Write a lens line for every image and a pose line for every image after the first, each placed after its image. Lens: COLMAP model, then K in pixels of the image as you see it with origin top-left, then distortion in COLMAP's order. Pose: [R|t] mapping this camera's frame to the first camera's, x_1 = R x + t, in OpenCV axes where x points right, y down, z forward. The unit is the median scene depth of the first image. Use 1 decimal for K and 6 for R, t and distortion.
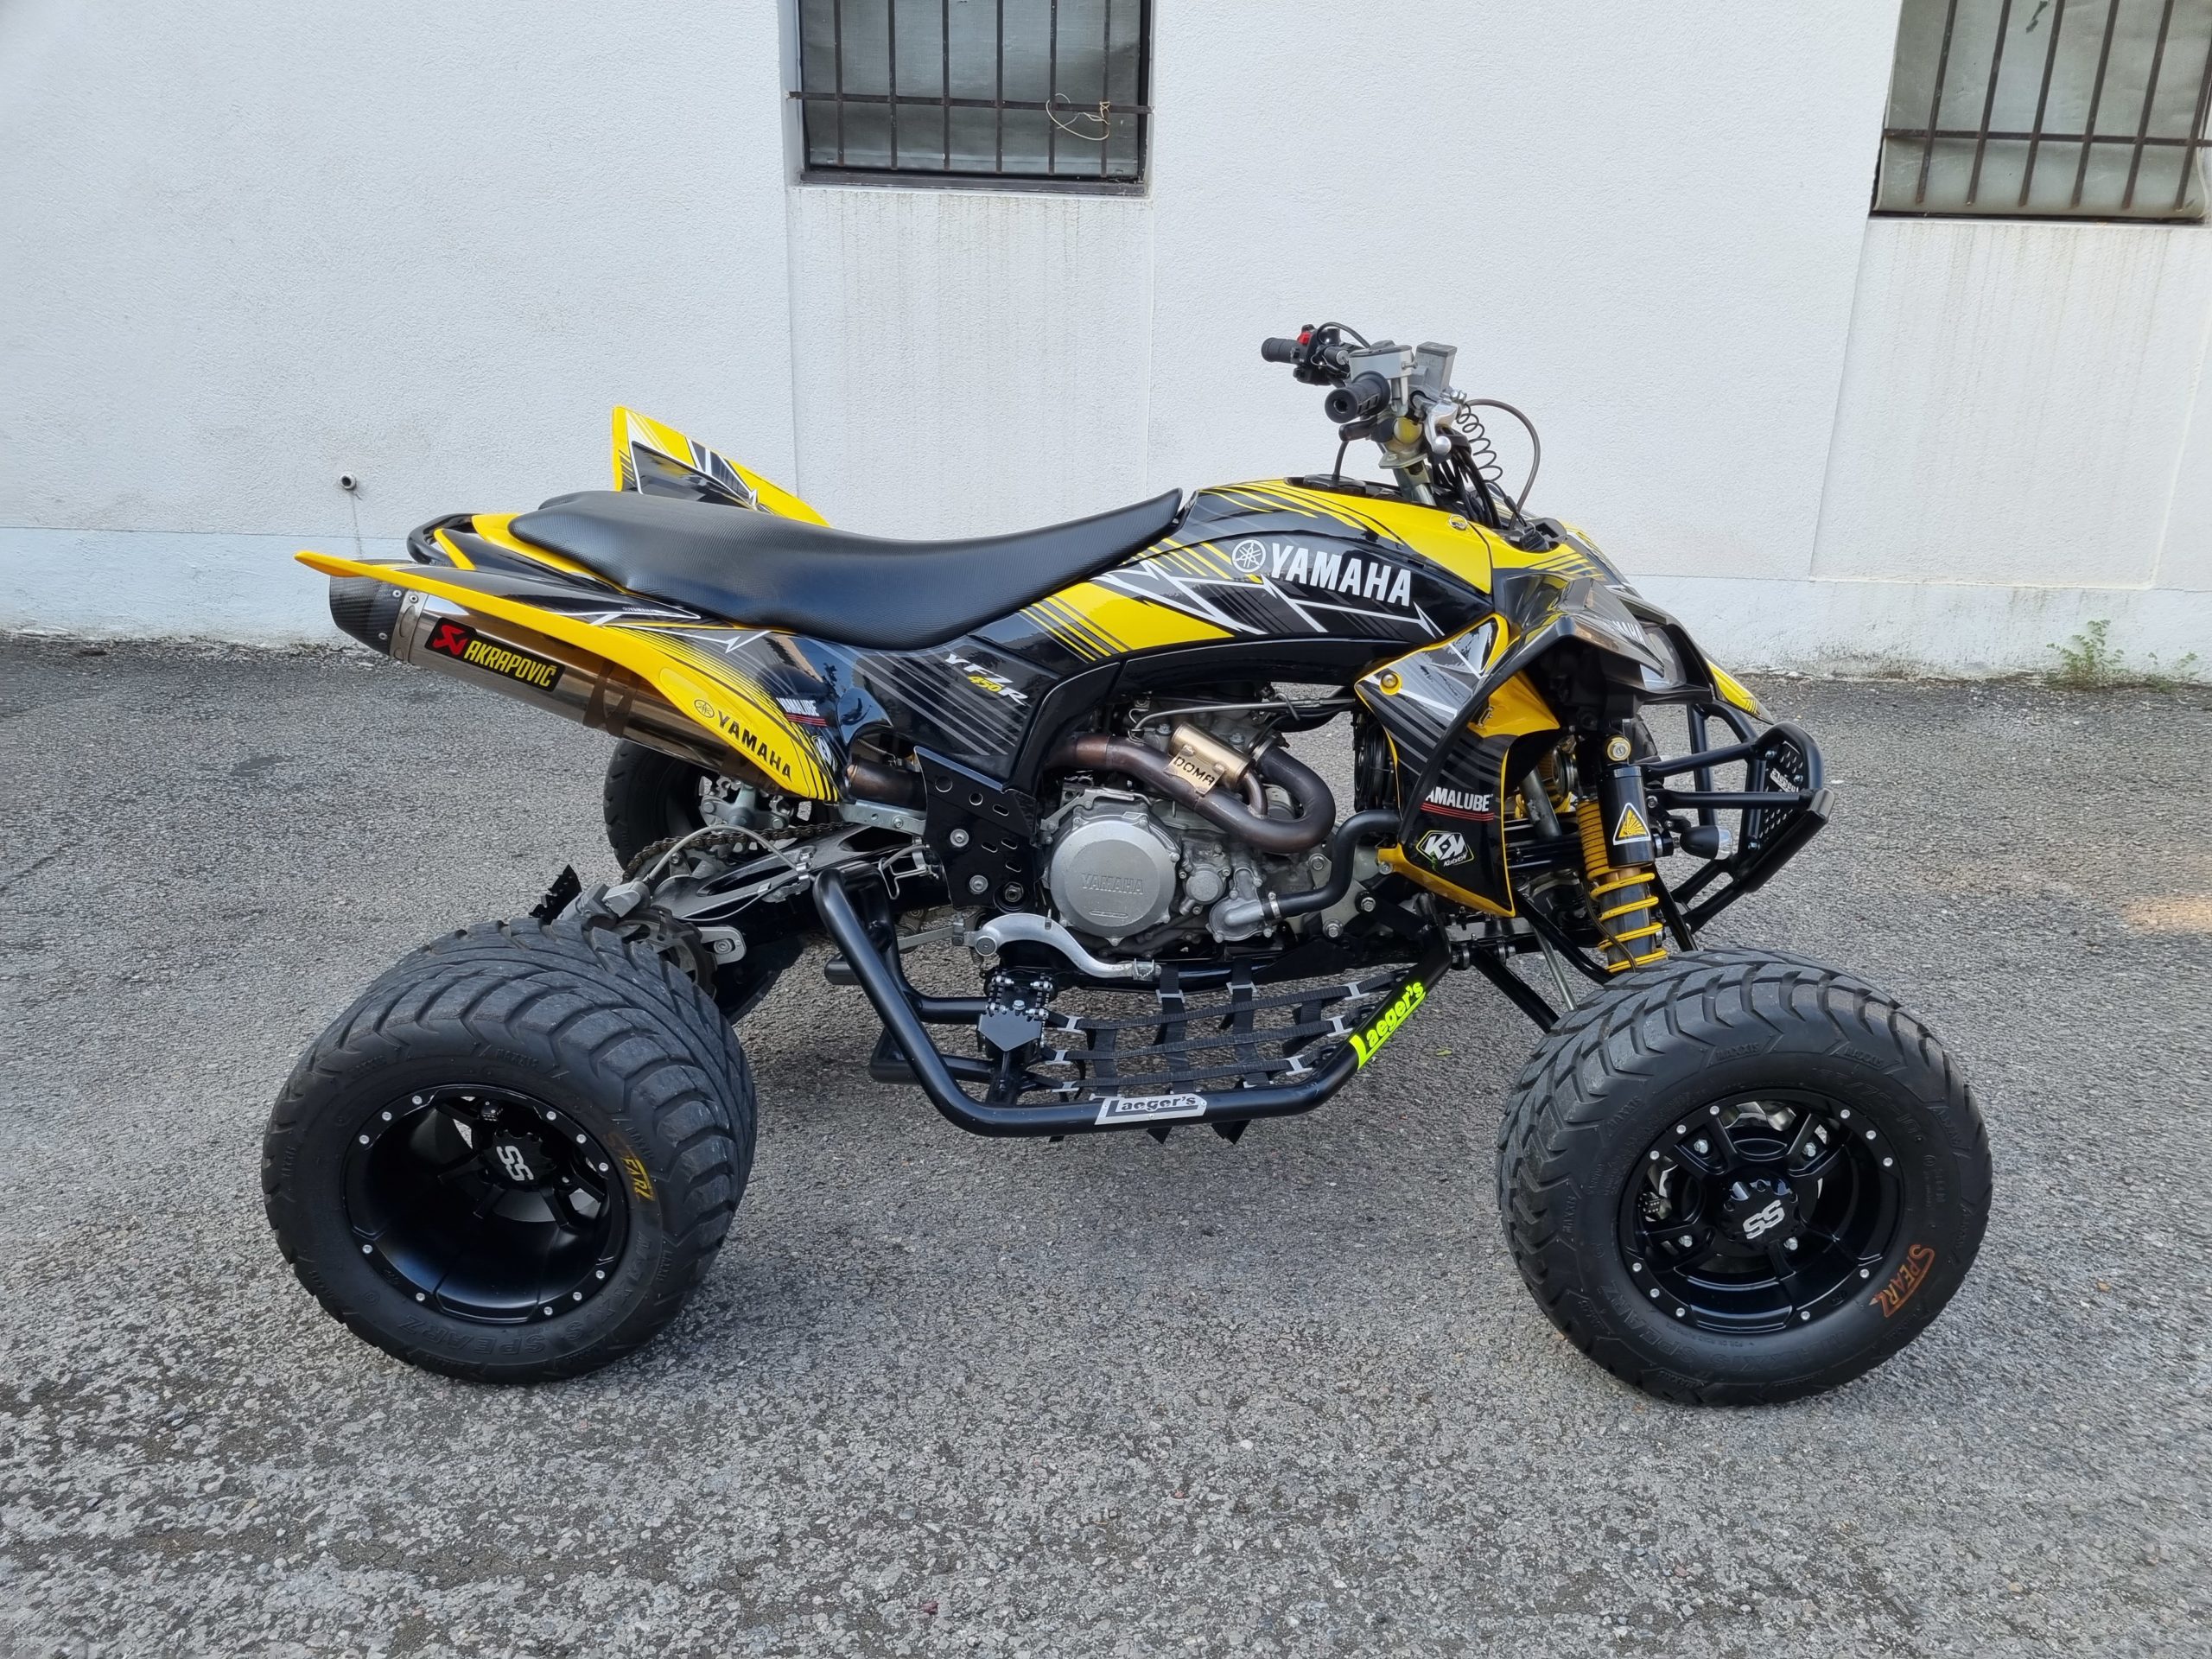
lens RADIAL K [[1661.5, 0, 1140.9], [0, 1661.5, 851.9], [0, 0, 1]] dist [0.064188, -0.058841]
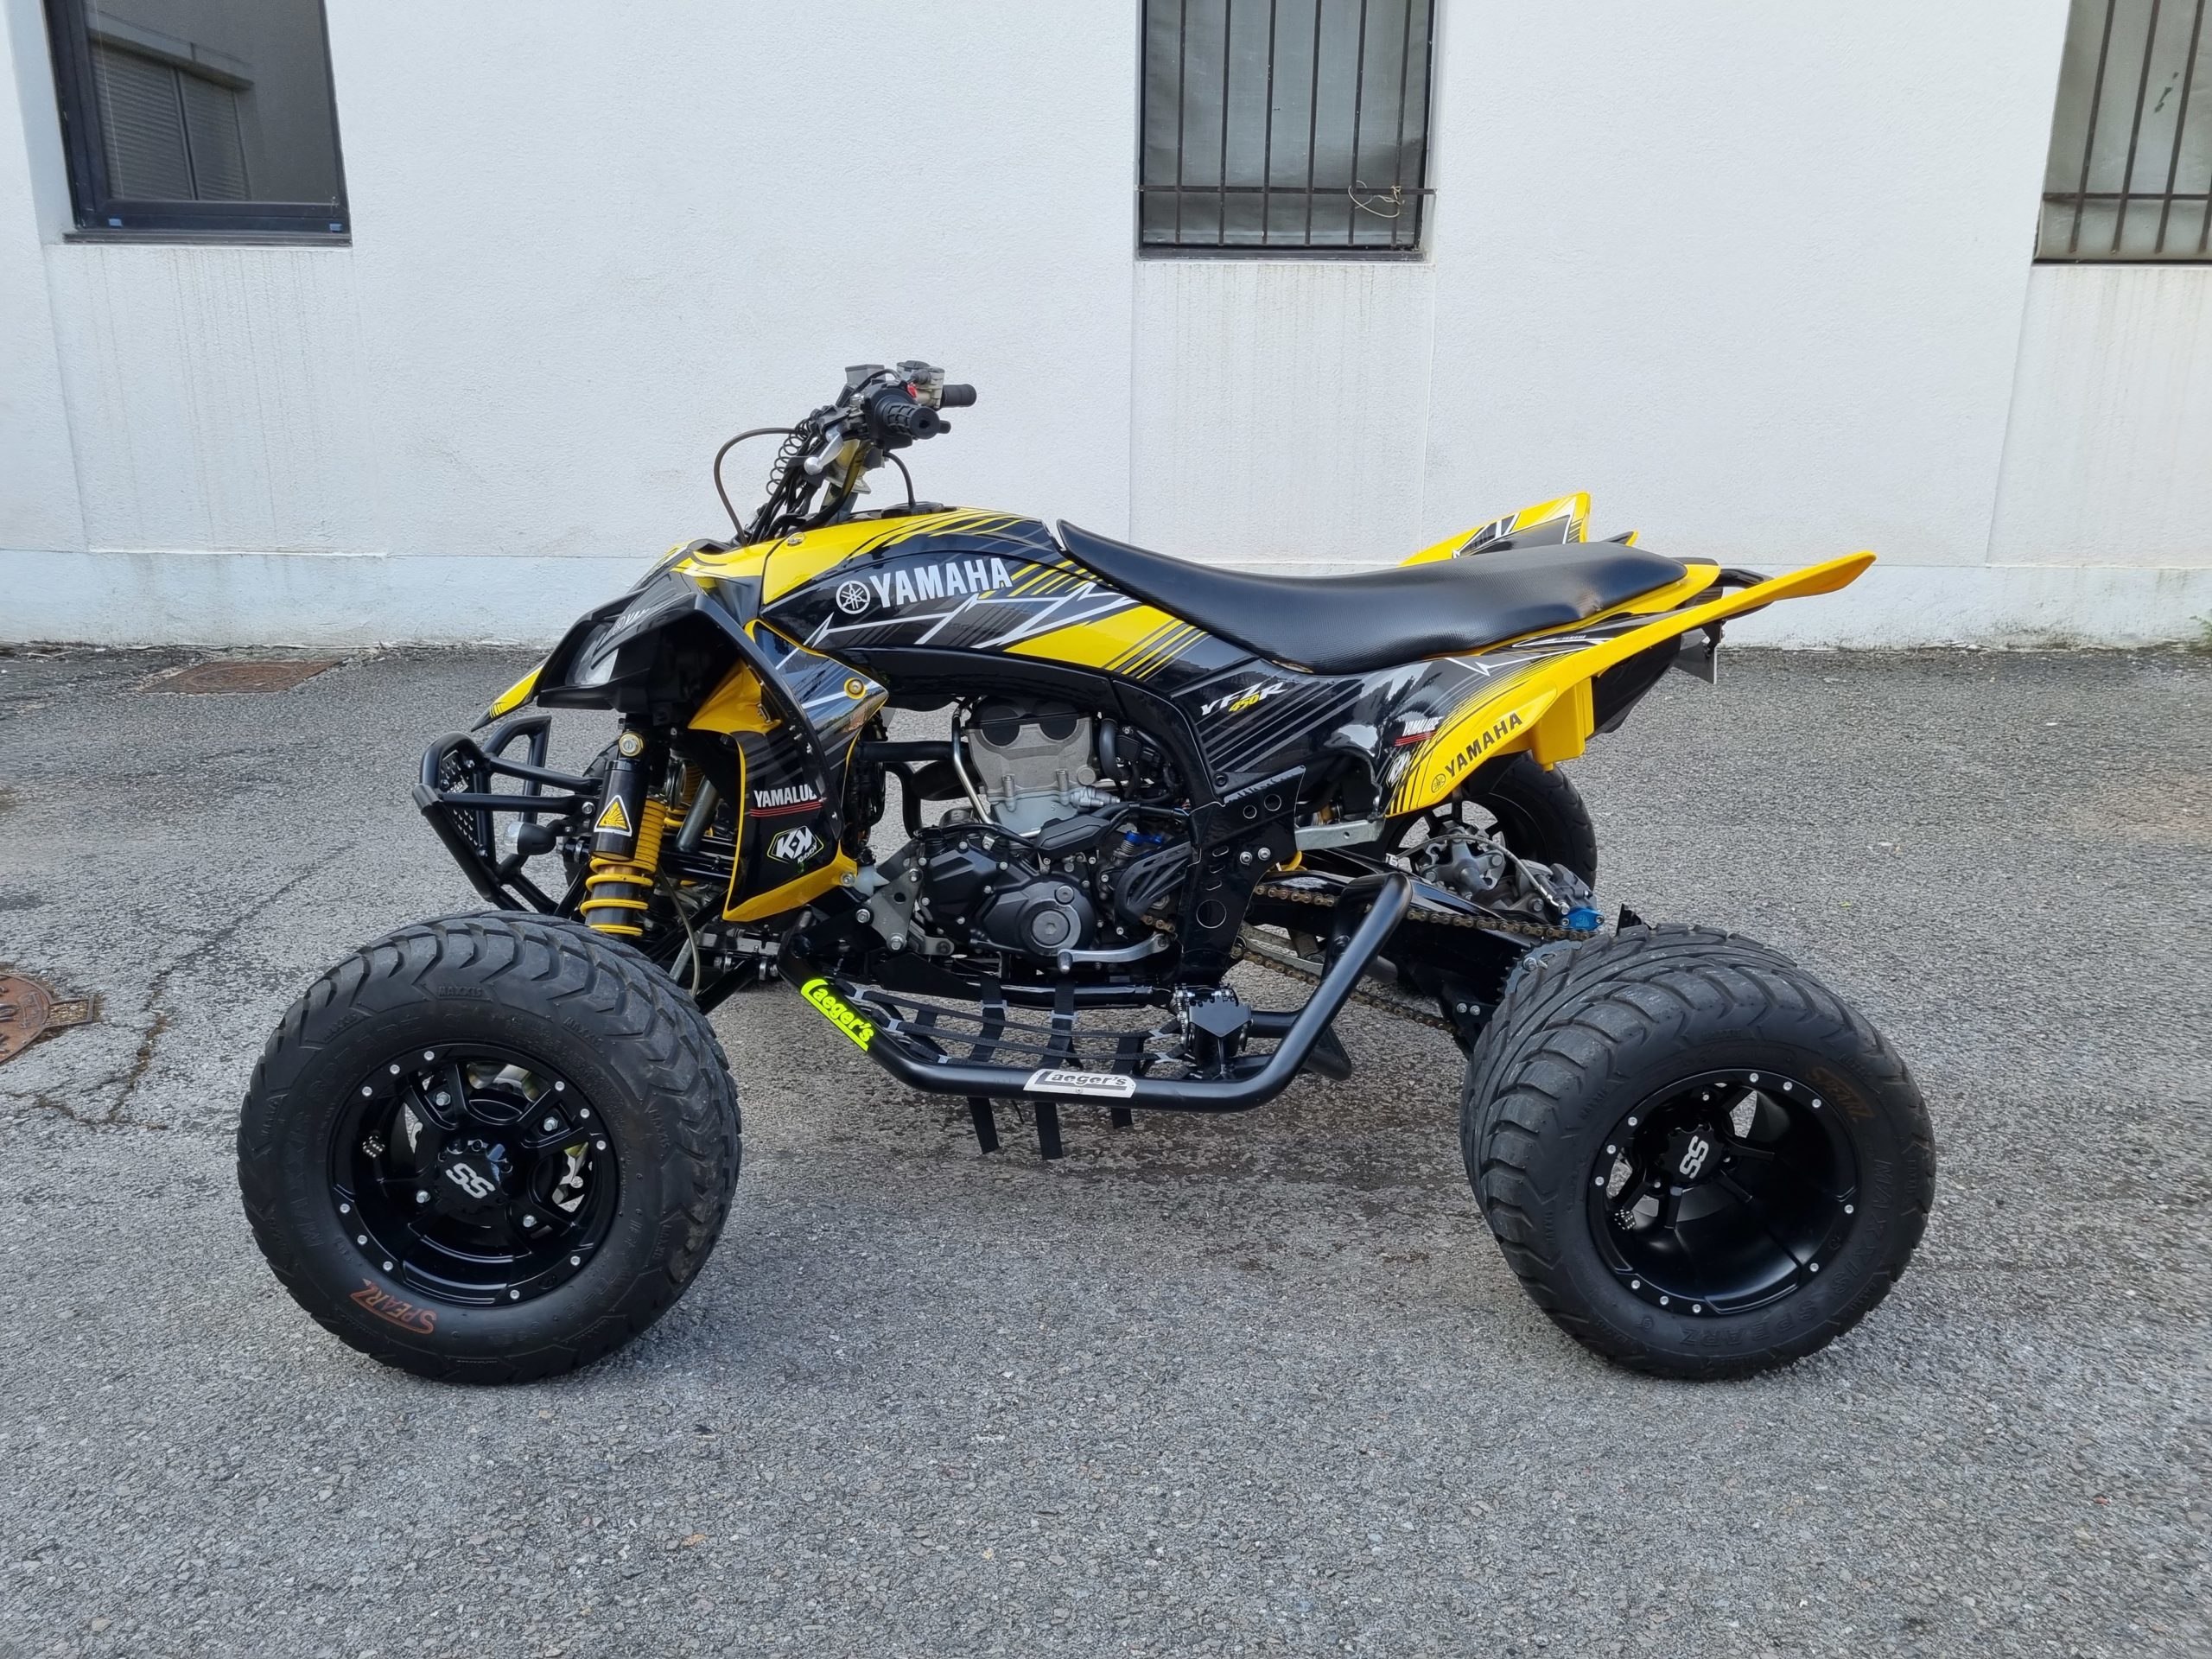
lens RADIAL K [[1663.8, 0, 1115.5], [0, 1663.8, 808.2], [0, 0, 1]] dist [0.061246, -0.056561]
pose [[0.999790, -0.020286, -0.002729, -0.510914], [0.020118, 0.998455, -0.051803, 0.135637], [0.003775, 0.051737, 0.998654, -0.419812]]
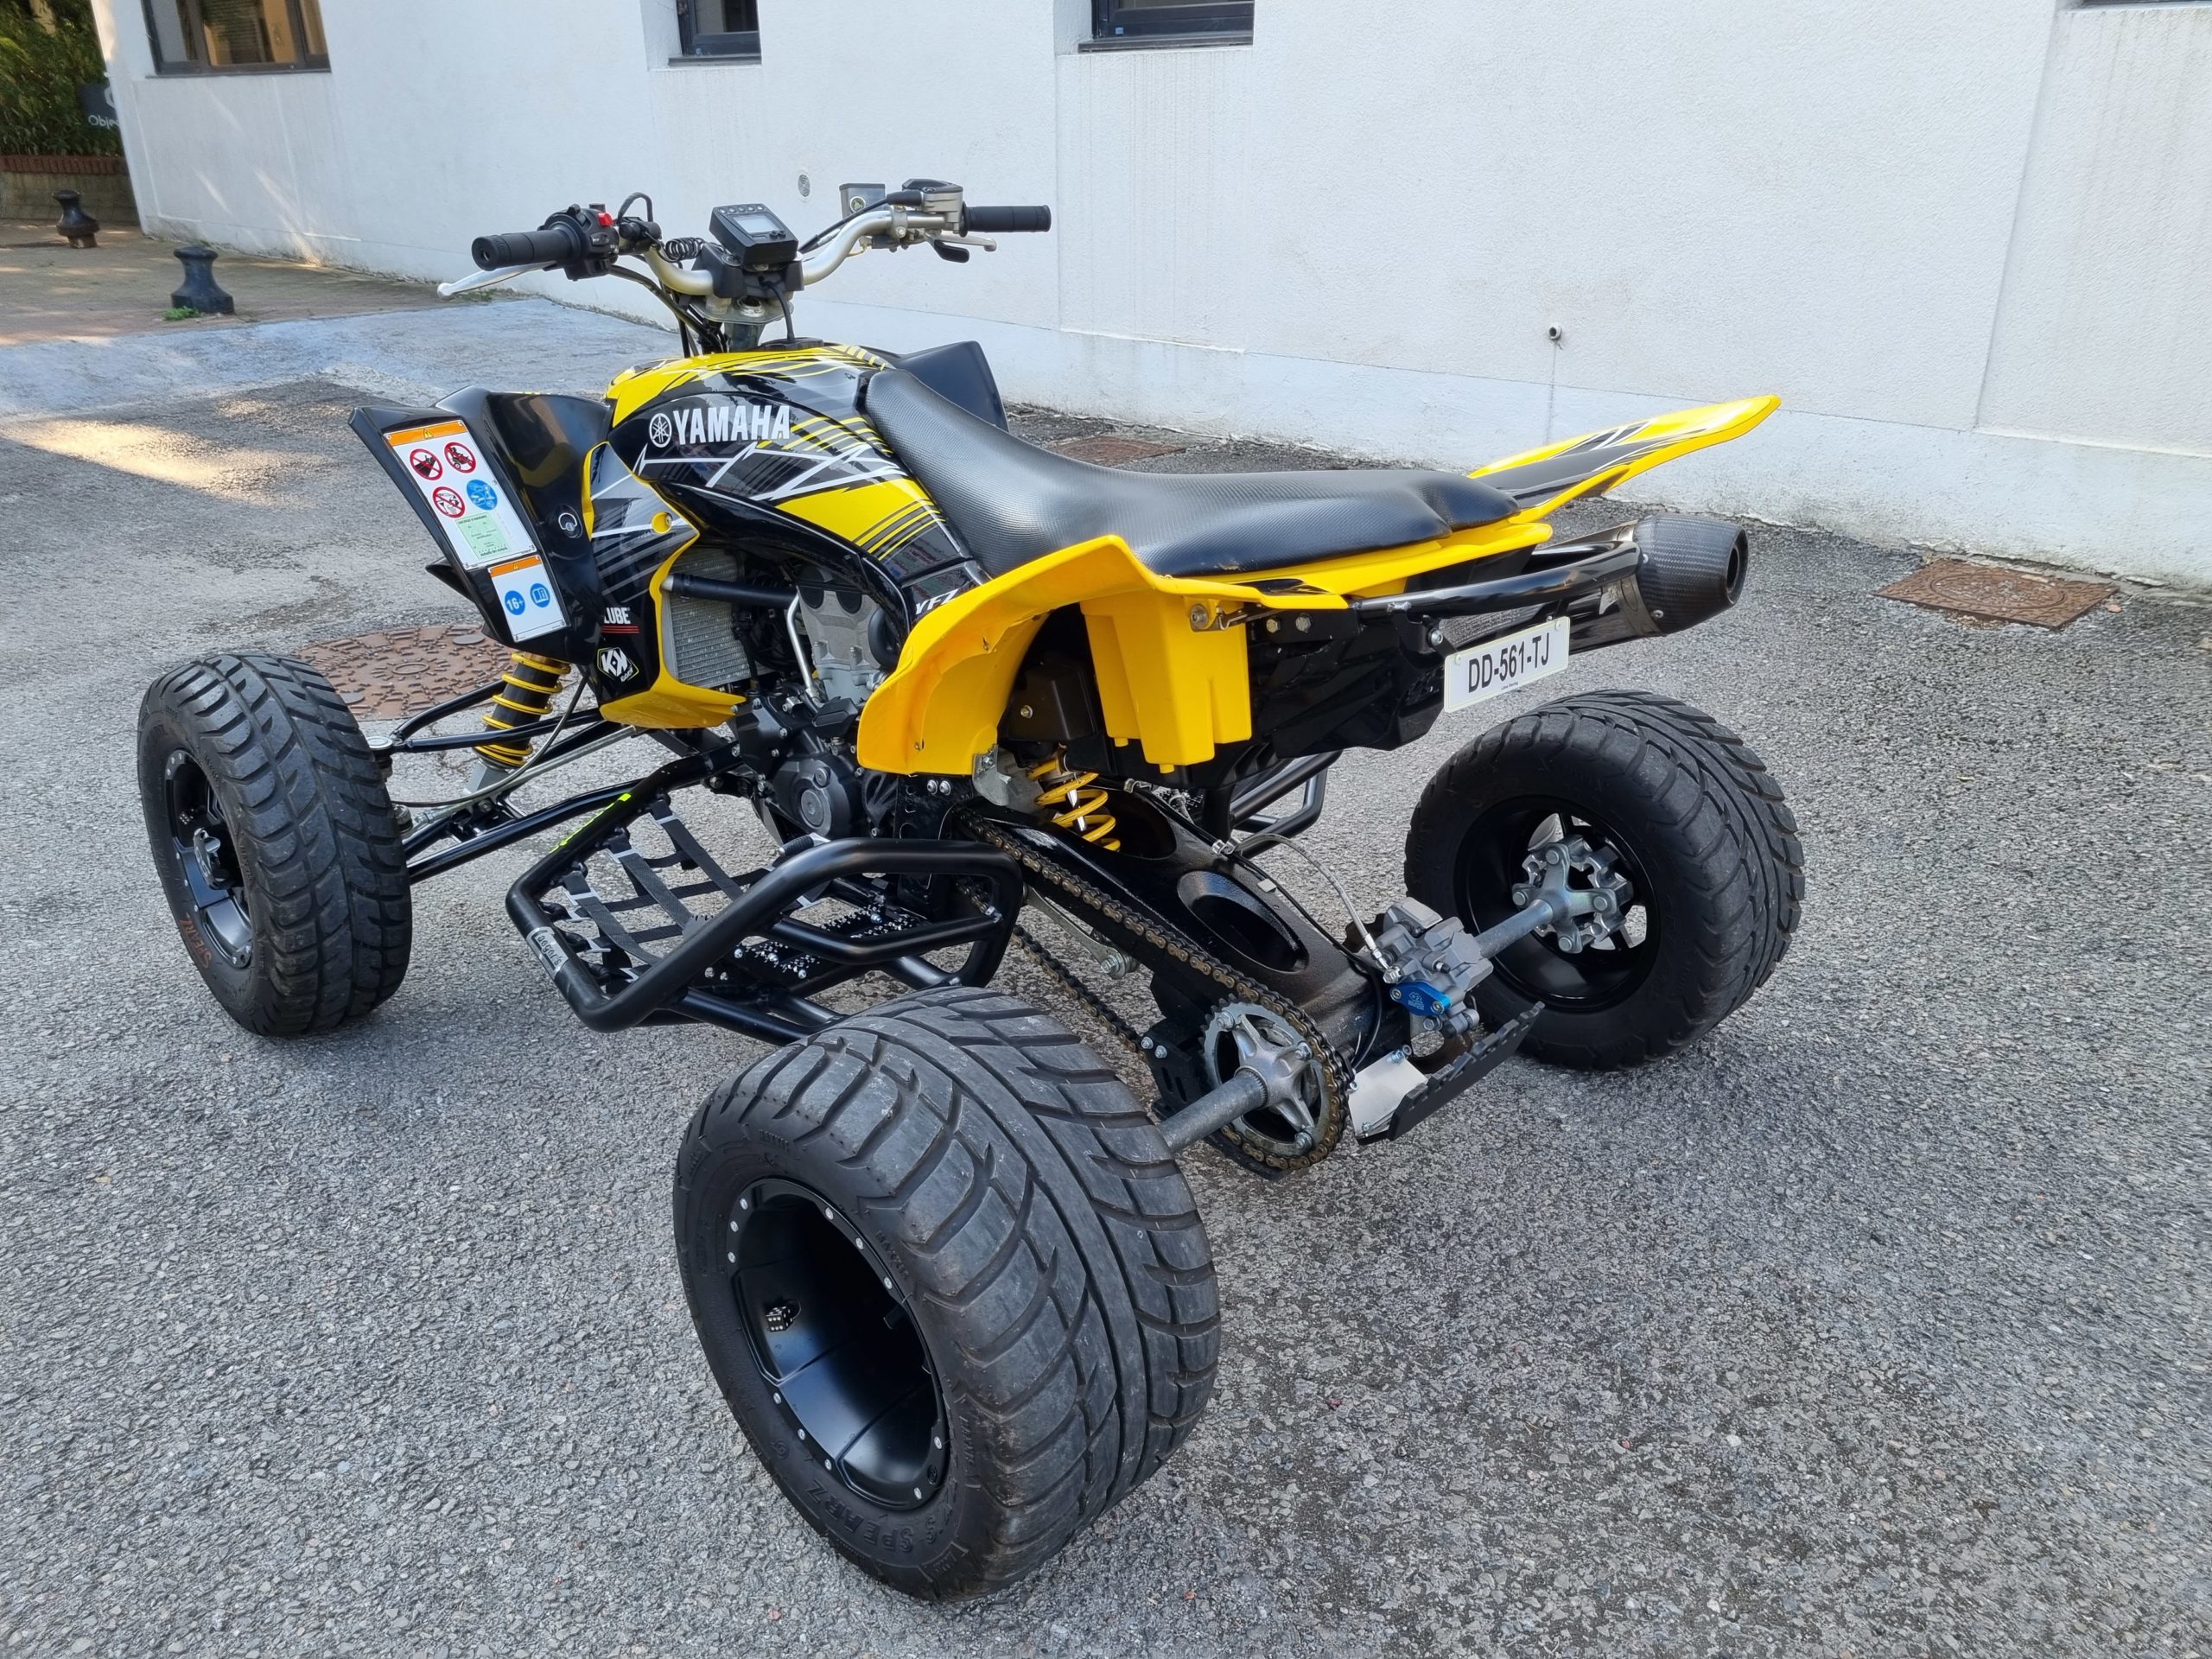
lens RADIAL K [[1670.0, 0, 1139.0], [0, 1670.0, 828.9], [0, 0, 1]] dist [0.058590, -0.050580]
pose [[0.701005, 0.247755, -0.668737, 0.338995], [-0.202107, 0.968288, 0.146874, -0.035639], [0.683919, 0.032197, 0.728847, 0.087451]]
